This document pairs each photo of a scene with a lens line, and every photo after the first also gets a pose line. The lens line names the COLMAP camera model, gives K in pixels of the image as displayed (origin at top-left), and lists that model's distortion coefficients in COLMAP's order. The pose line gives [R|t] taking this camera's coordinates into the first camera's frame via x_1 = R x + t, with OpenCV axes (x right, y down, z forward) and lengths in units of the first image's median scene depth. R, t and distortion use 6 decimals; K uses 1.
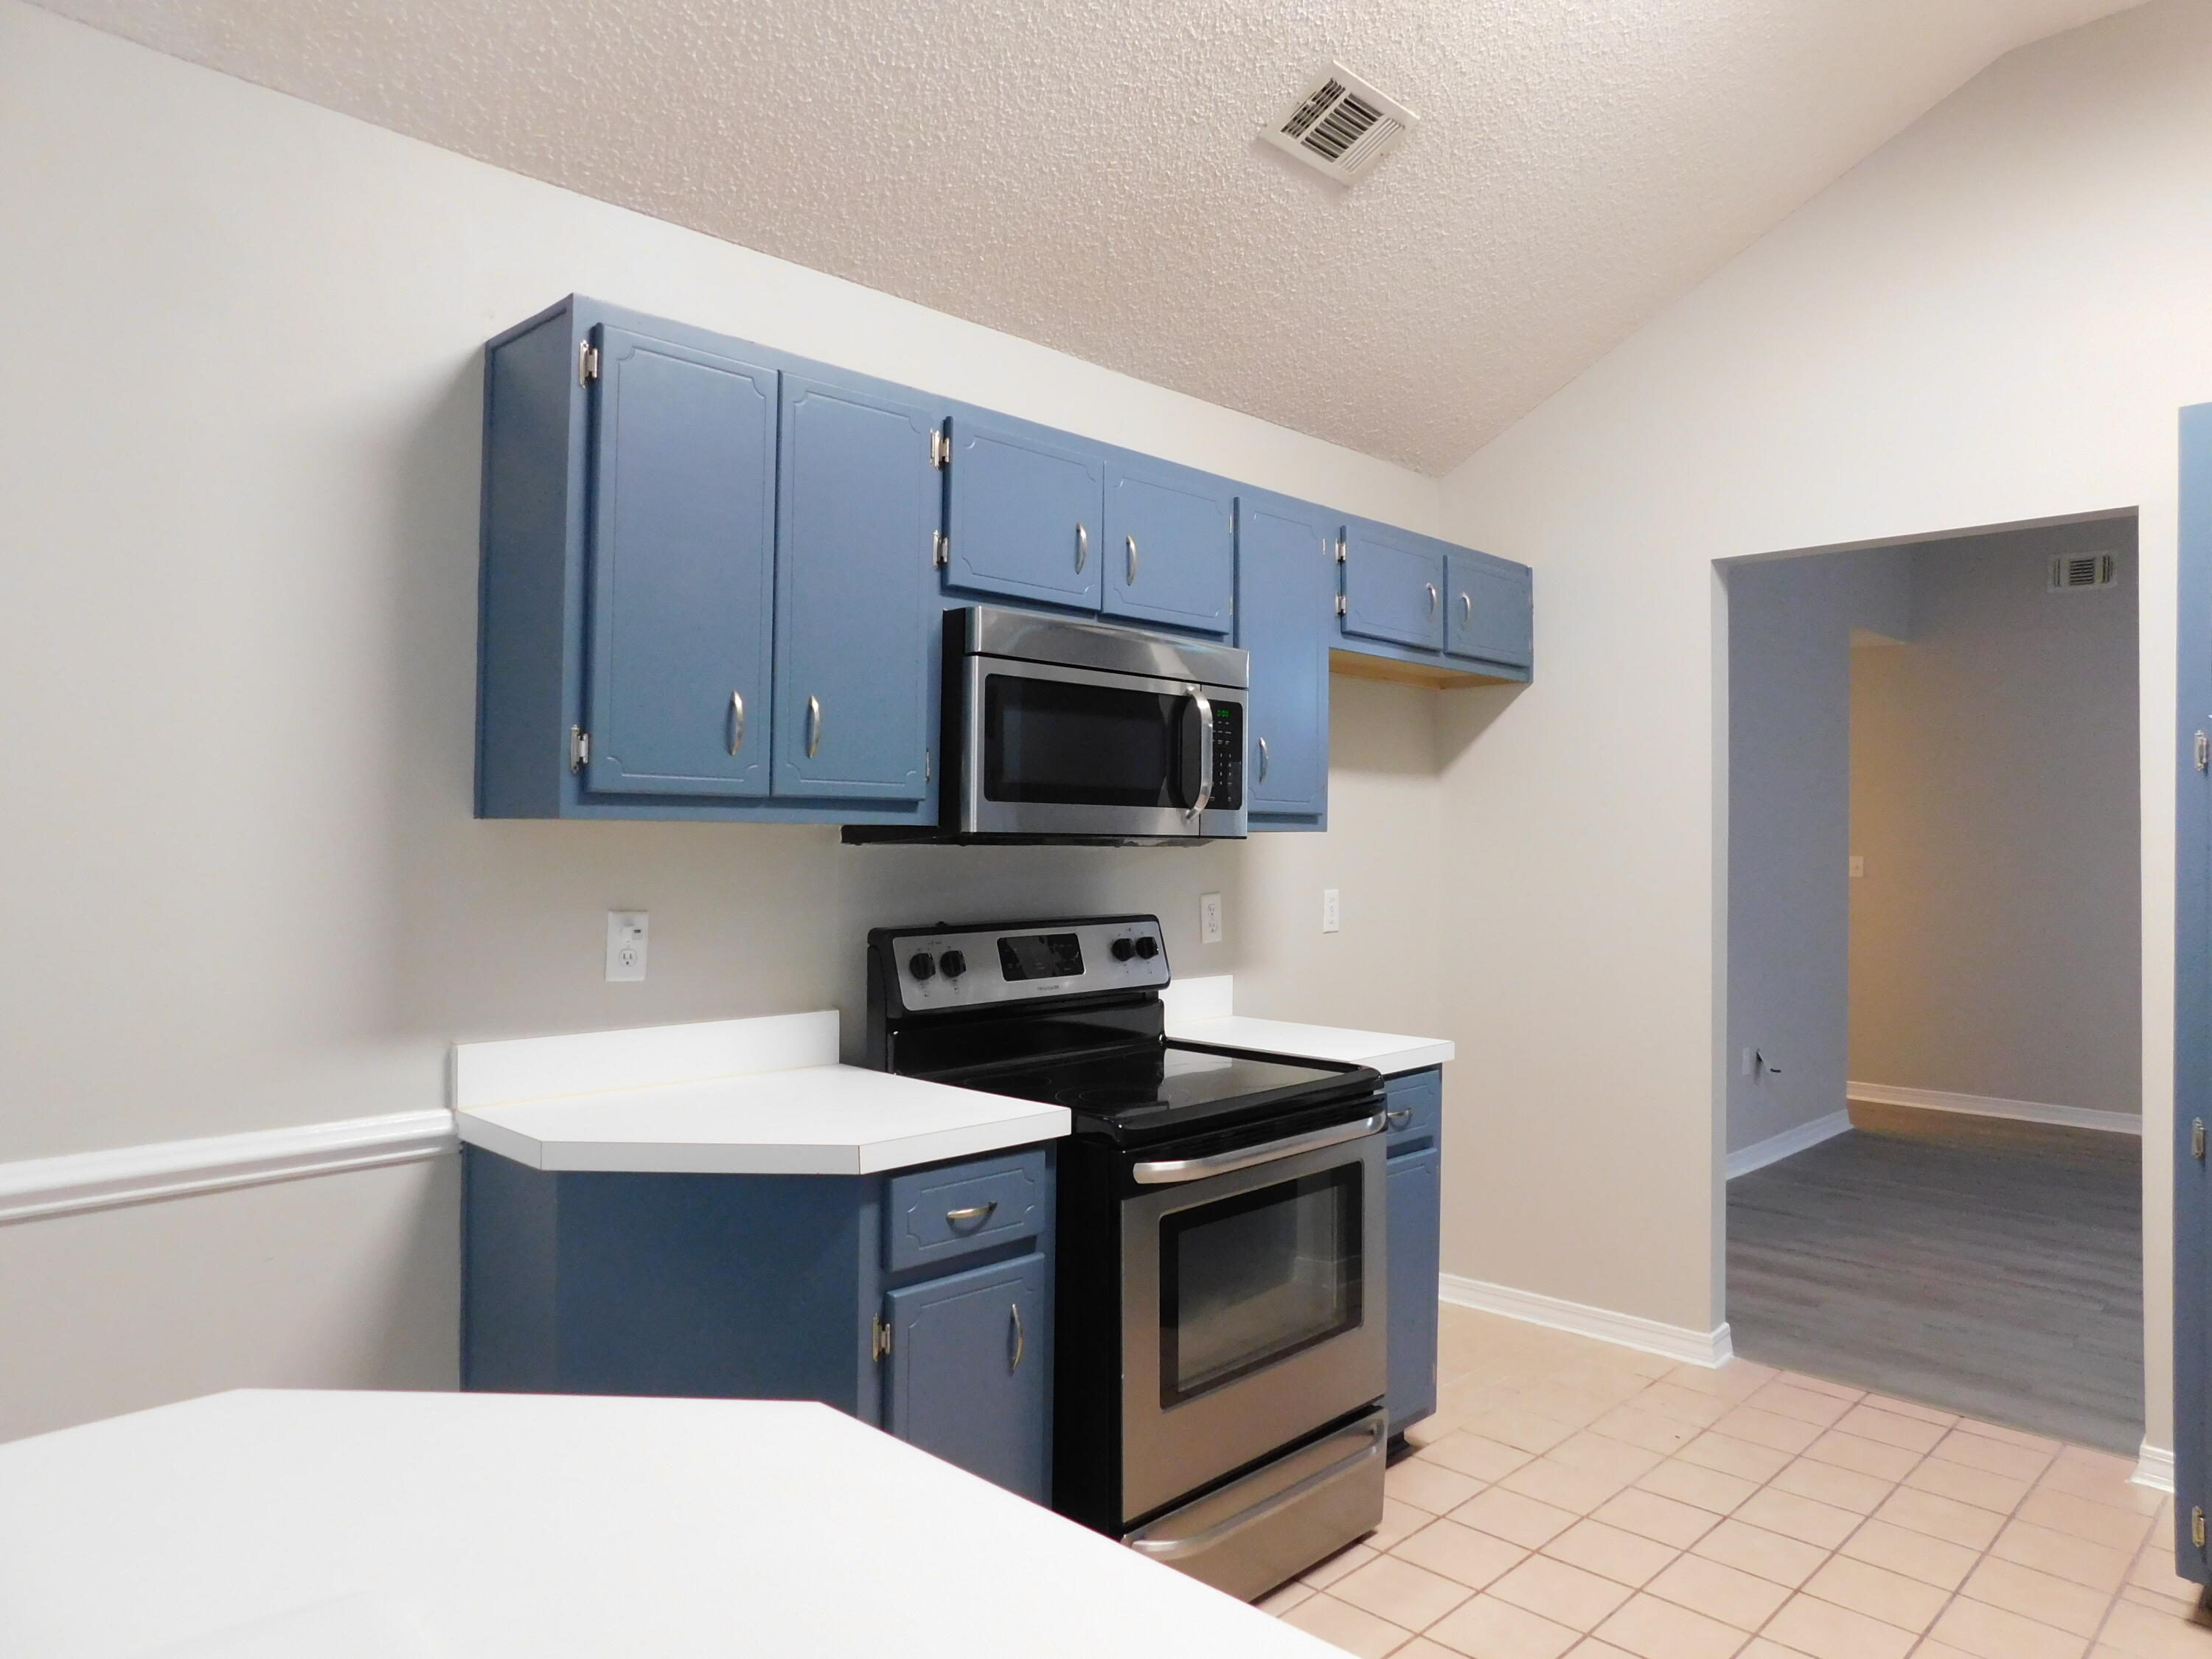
lens RADIAL K [[1480.0, 0, 1093.6], [0, 1480.0, 833.2], [0, 0, 1]] dist [-0.046603, 0.044556]
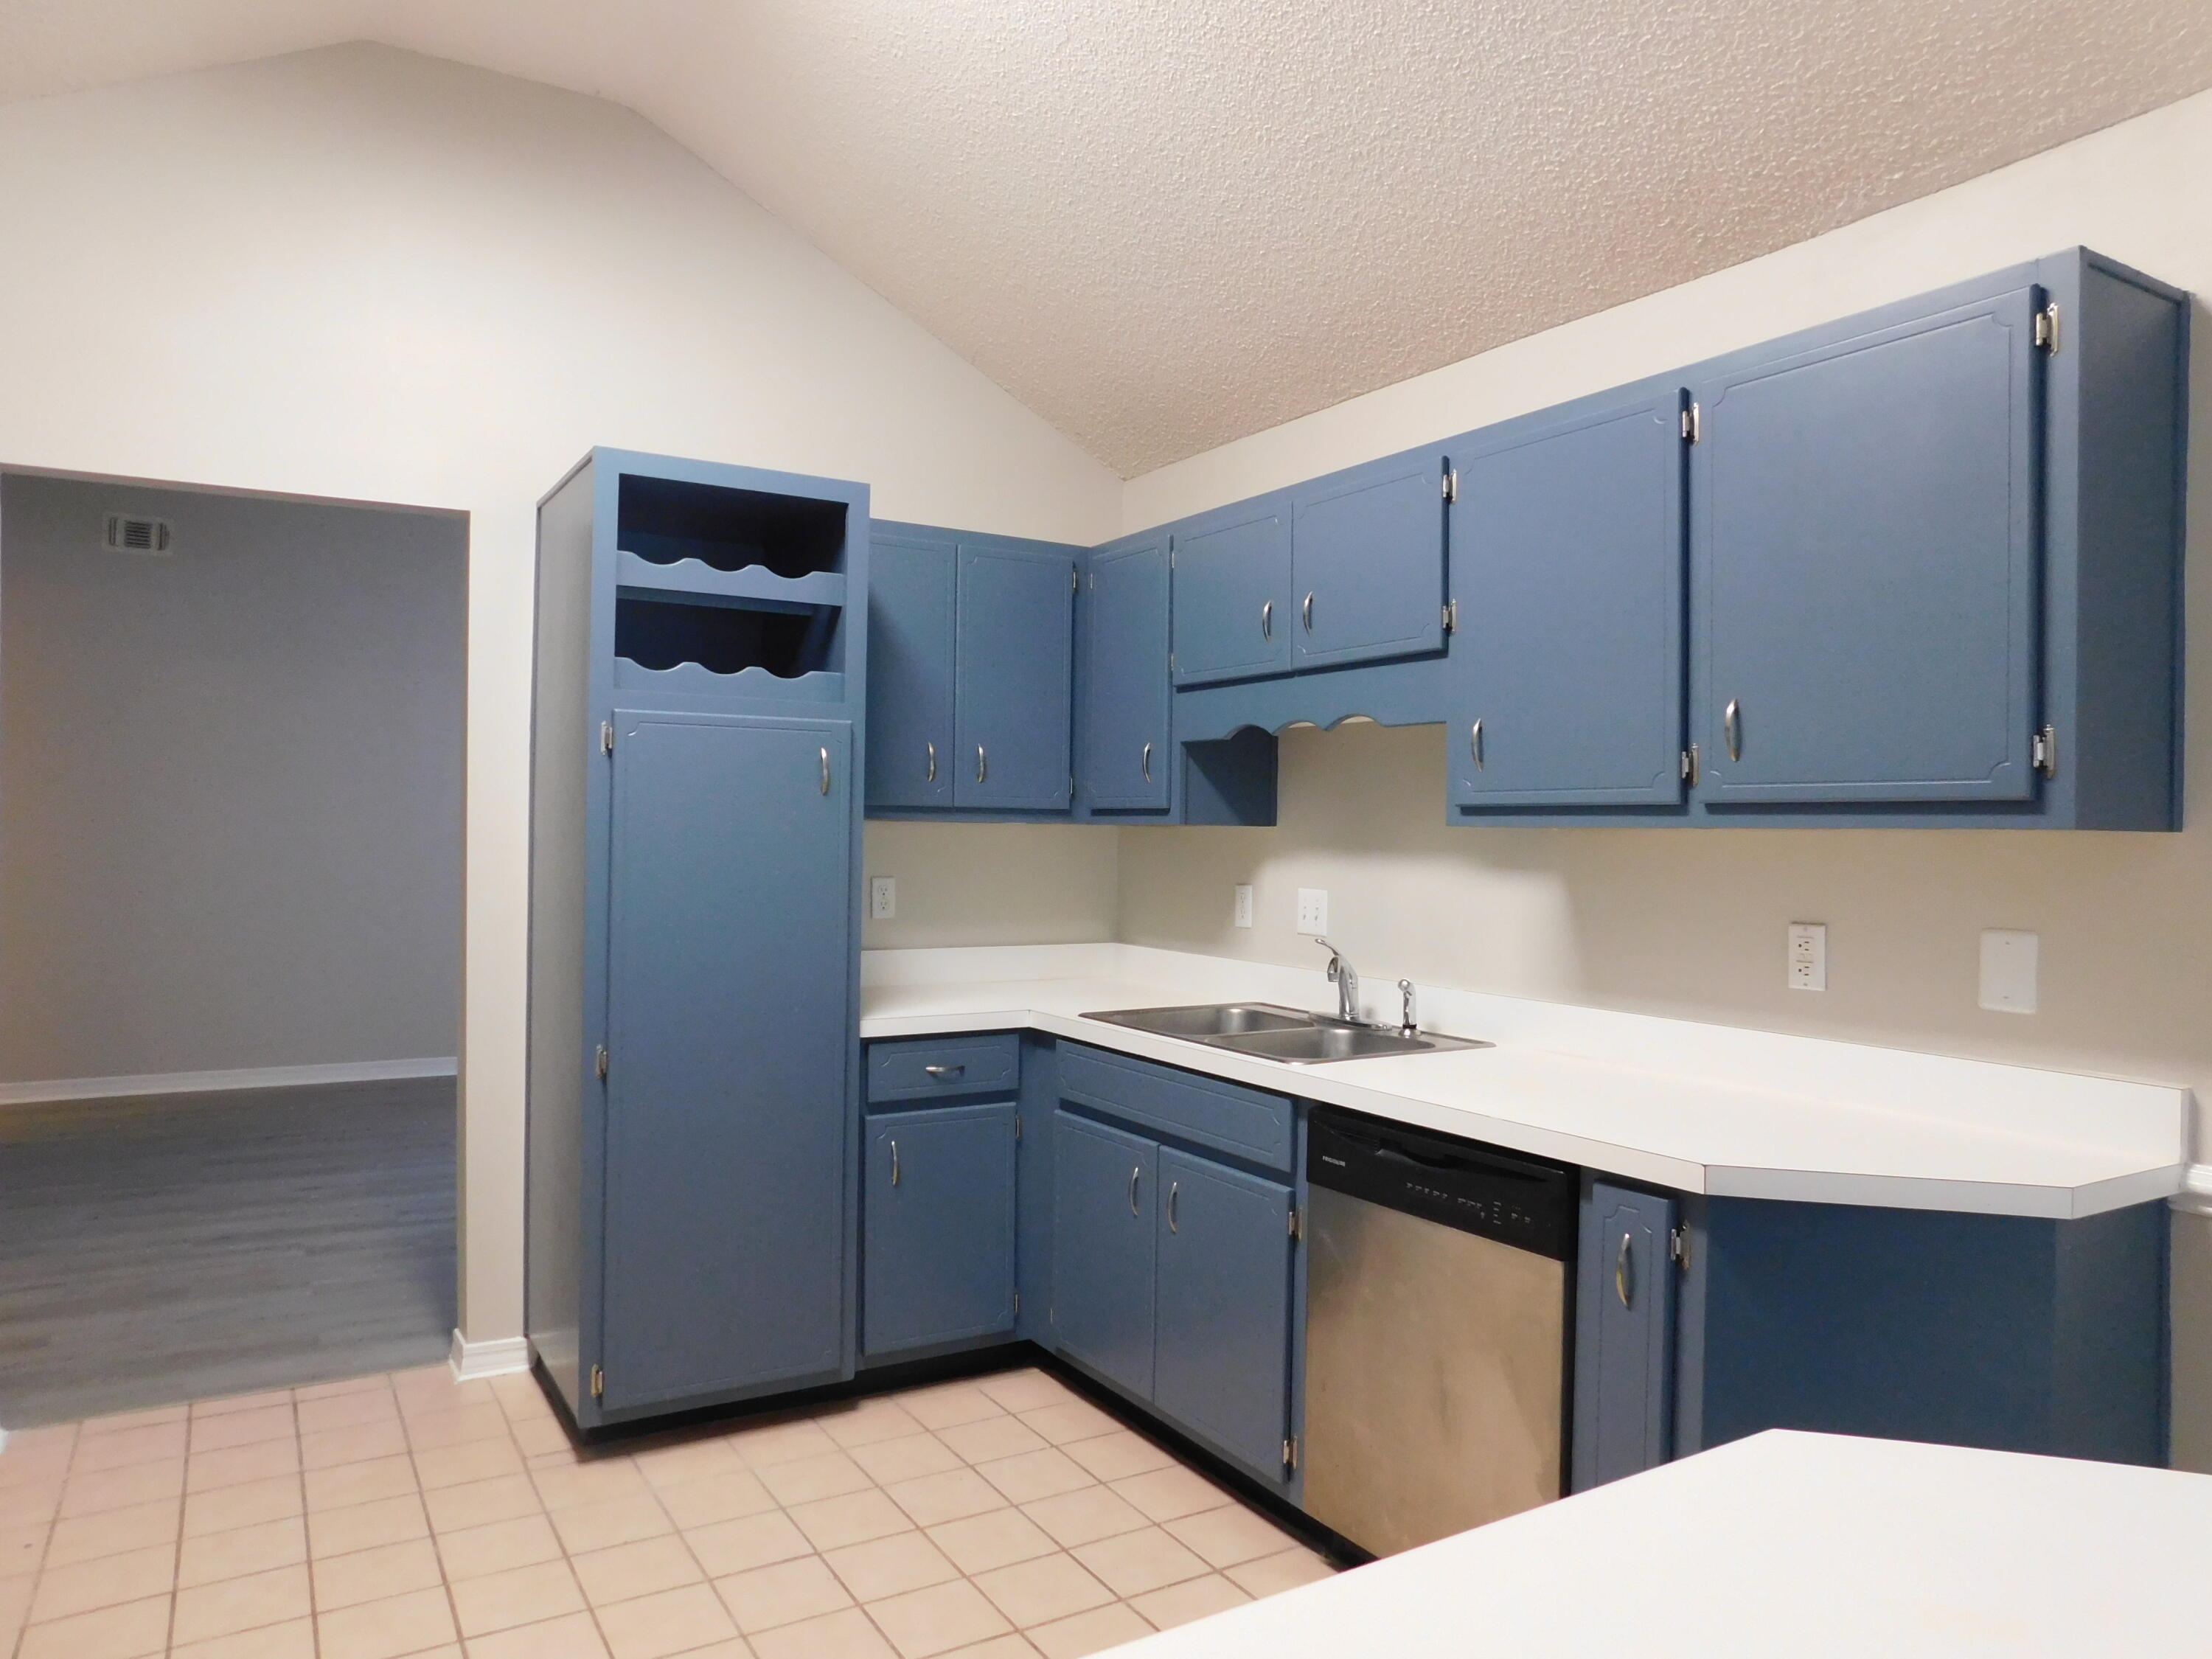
lens RADIAL K [[1480.0, 0, 1097.5], [0, 1480.0, 825.1], [0, 0, 1]] dist [-0.046603, 0.044556]
pose [[0.237520, -0.003639, 0.971376, -0.220252], [-0.015719, 0.999848, 0.007589, -0.000187], [-0.971255, -0.017072, 0.237427, 0.218980]]
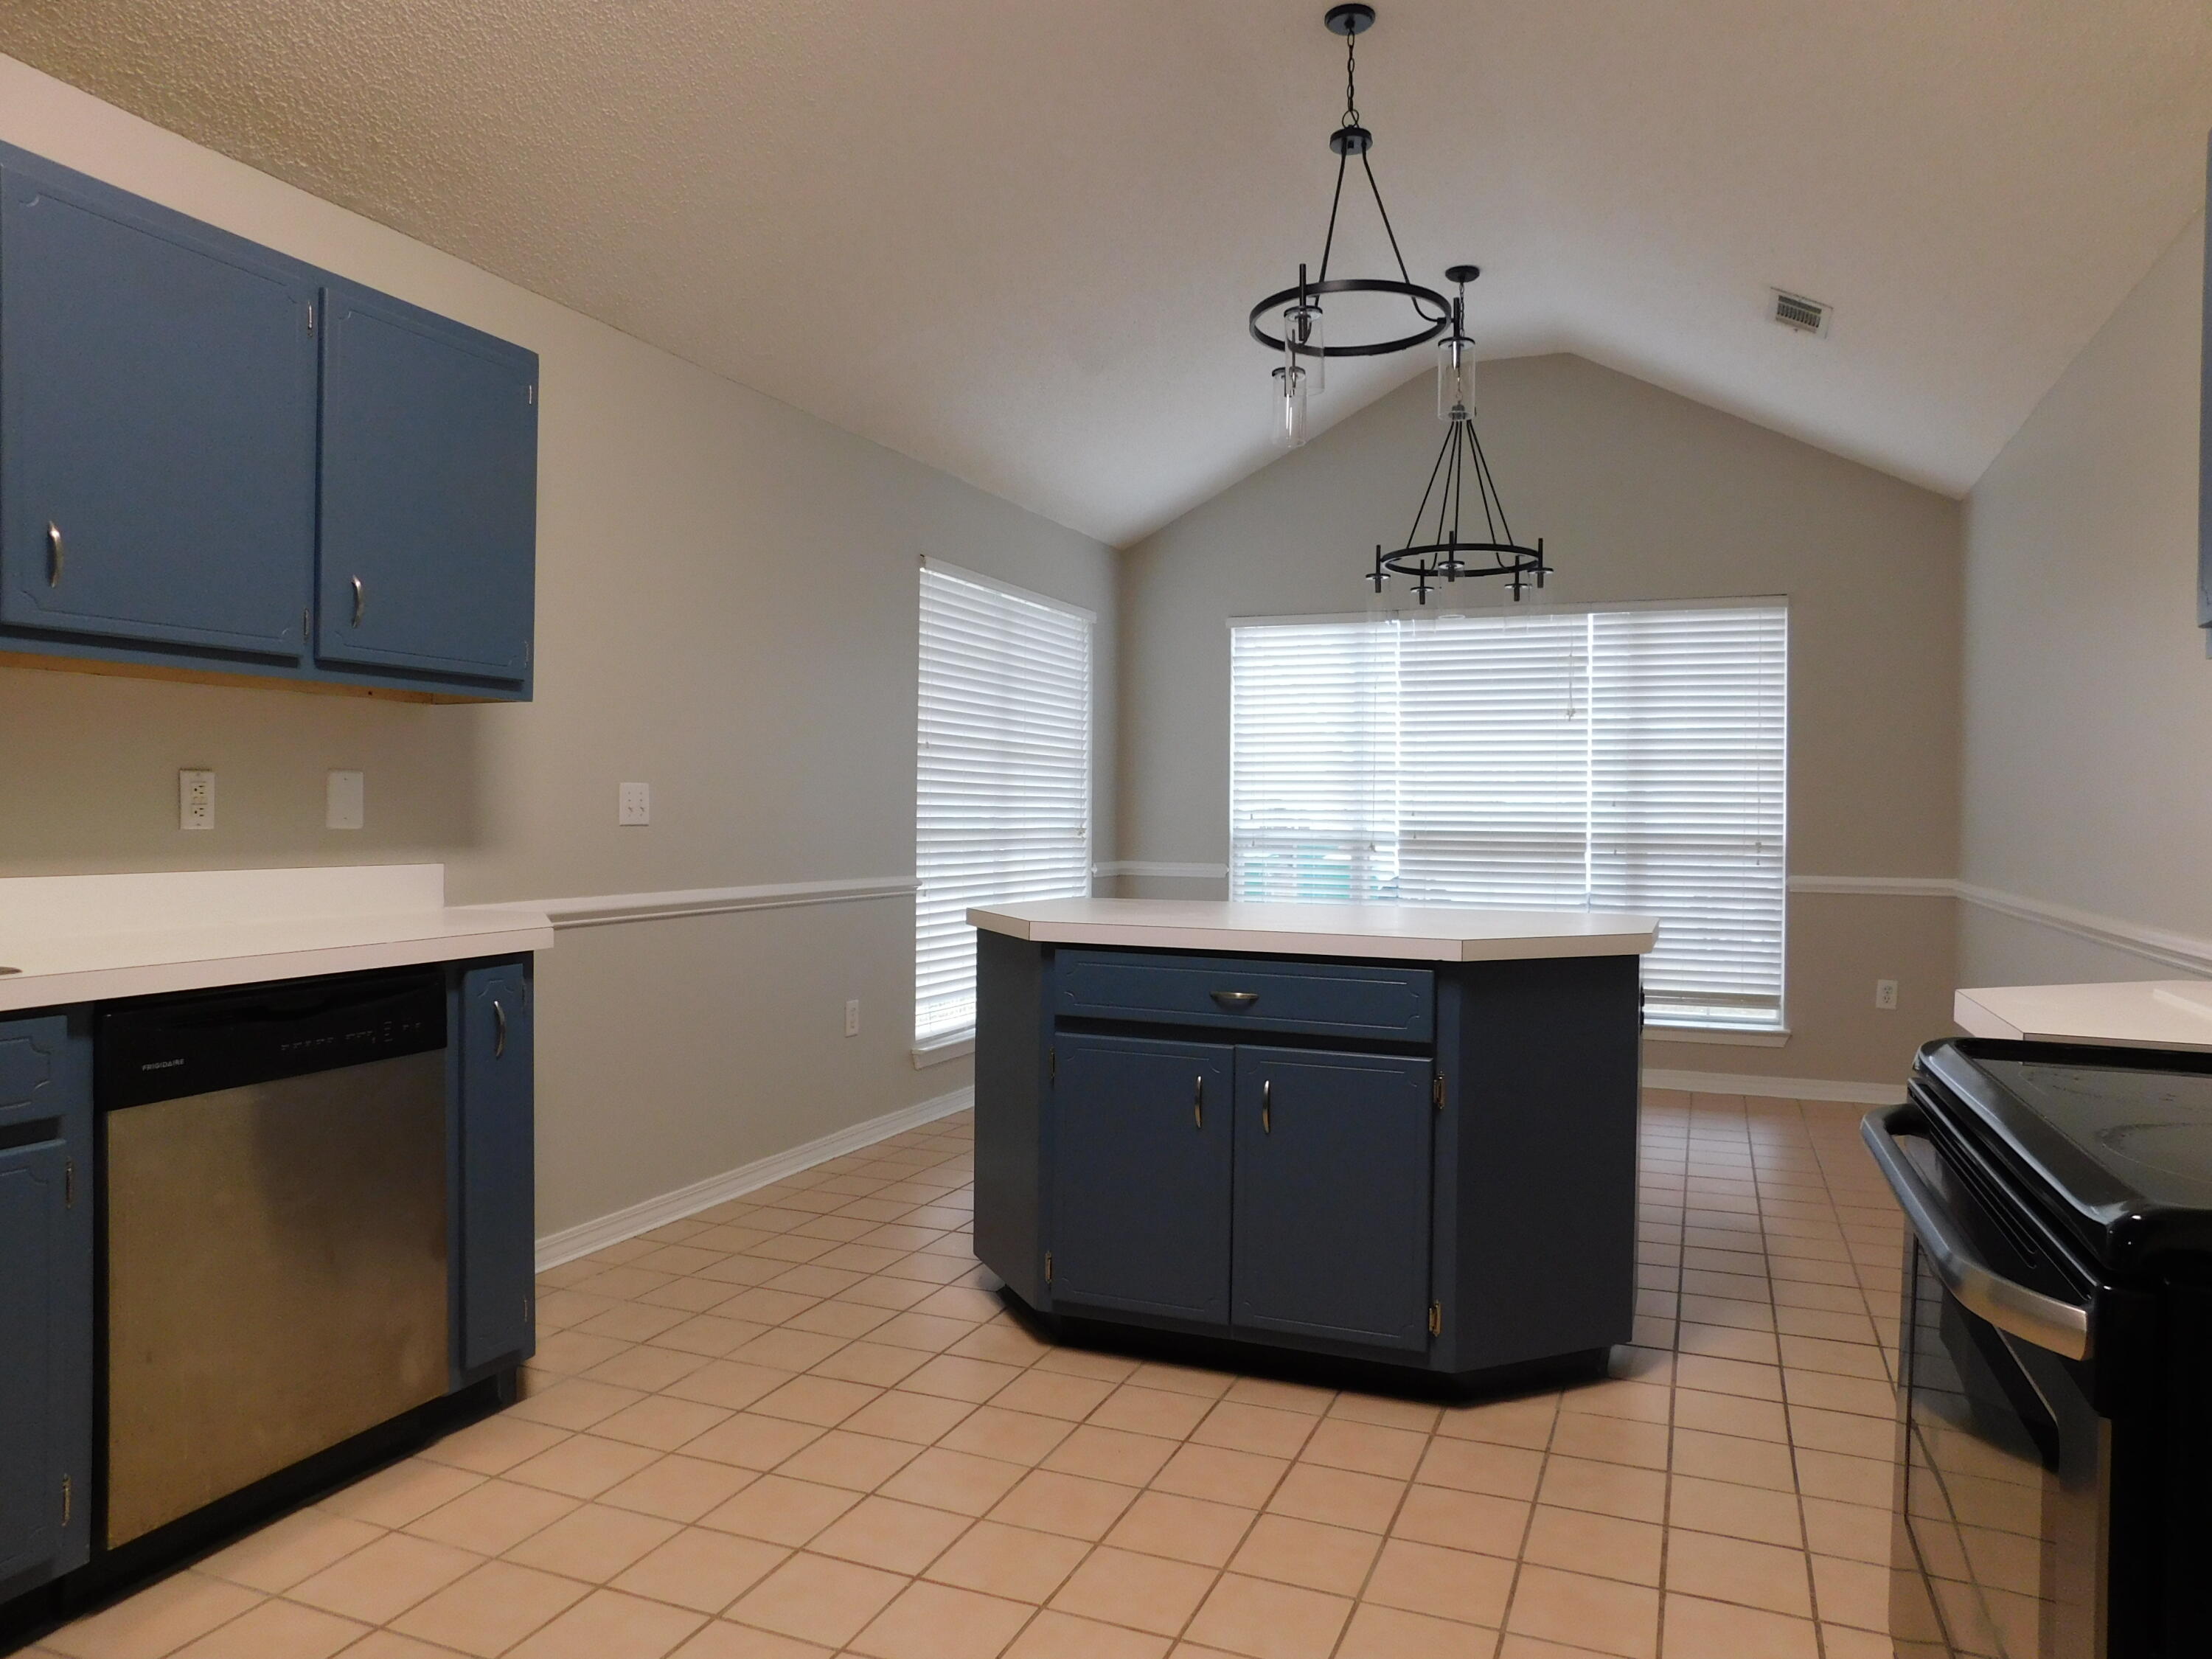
lens RADIAL K [[1480.0, 0, 1103.9], [0, 1480.0, 825.0], [0, 0, 1]] dist [-0.046603, 0.044556]
pose [[-0.919525, -0.014582, -0.392760, -0.088737], [-0.015790, 0.999875, -0.000157, 0.014339], [0.392714, 0.006057, -0.919641, 0.373879]]
